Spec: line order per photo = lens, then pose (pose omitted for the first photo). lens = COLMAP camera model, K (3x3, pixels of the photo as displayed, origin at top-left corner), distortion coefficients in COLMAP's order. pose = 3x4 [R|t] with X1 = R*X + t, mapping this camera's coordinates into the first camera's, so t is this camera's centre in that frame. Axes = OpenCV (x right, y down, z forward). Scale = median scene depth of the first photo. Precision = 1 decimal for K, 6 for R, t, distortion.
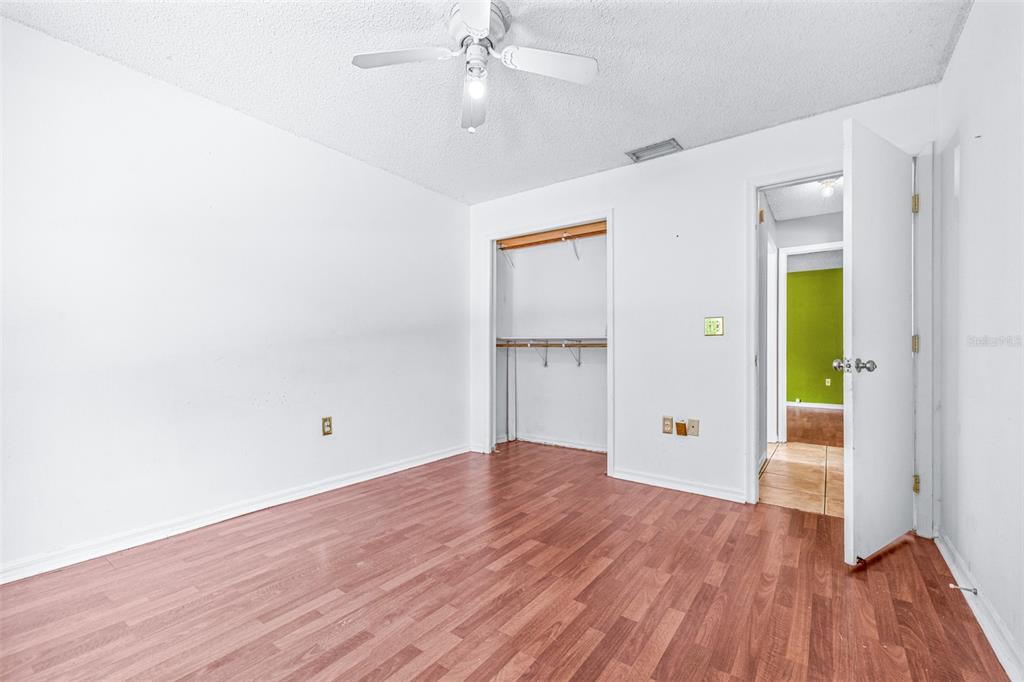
lens RADIAL K [[437.1, 0, 515.2], [0, 437.1, 346.1], [0, 0, 1]] dist [0.001728, -0.000411]
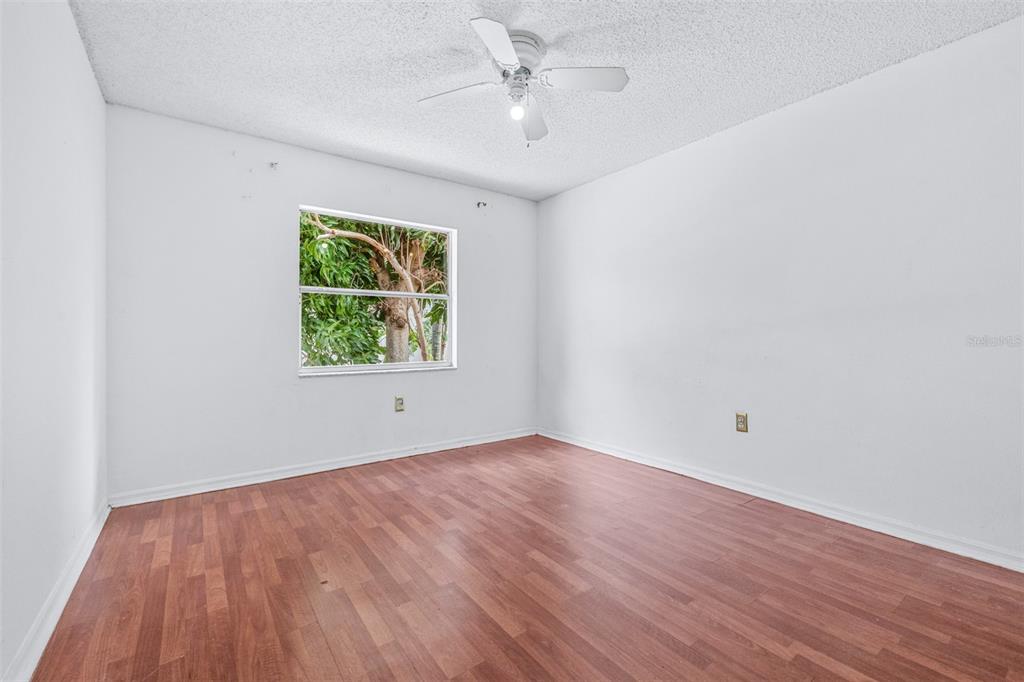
lens RADIAL K [[437.1, 0, 505.1], [0, 437.1, 346.0], [0, 0, 1]] dist [0.001728, -0.000411]
pose [[-0.323500, 0.020776, -0.946000, 0.727920], [0.006078, 0.999784, 0.019879, -0.000522], [0.946209, 0.000681, -0.323557, 0.990351]]
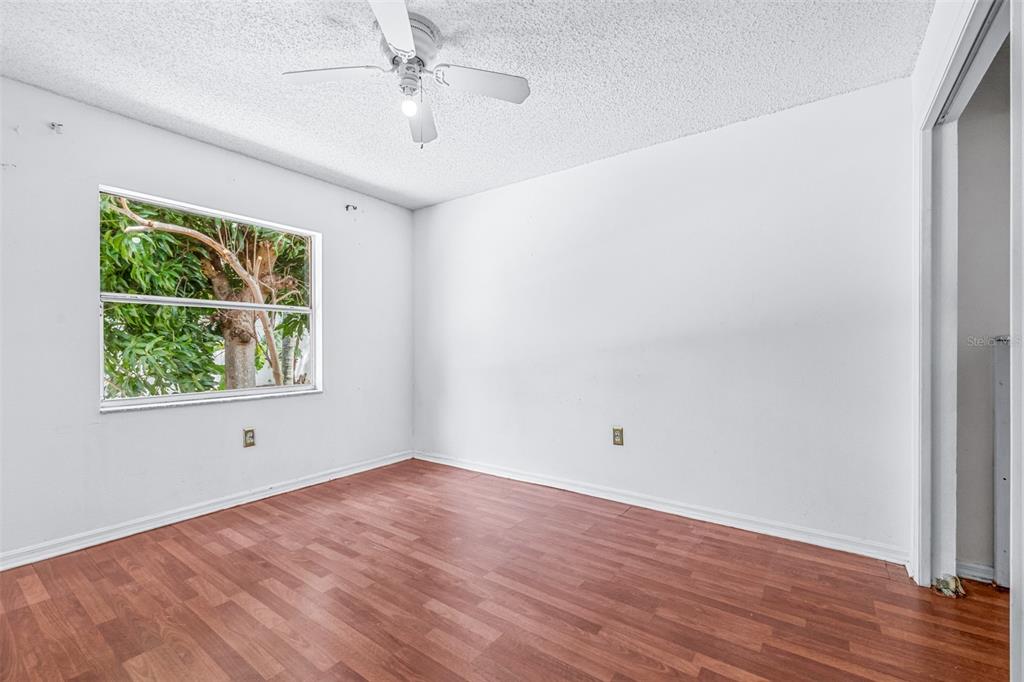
lens RADIAL K [[437.1, 0, 504.5], [0, 437.1, 355.4], [0, 0, 1]] dist [0.001728, -0.000411]
pose [[-0.013834, 0.018145, -0.999740, 0.667132], [0.010364, 0.999784, 0.018002, -0.022637], [0.999851, -0.010113, -0.014019, 0.914113]]
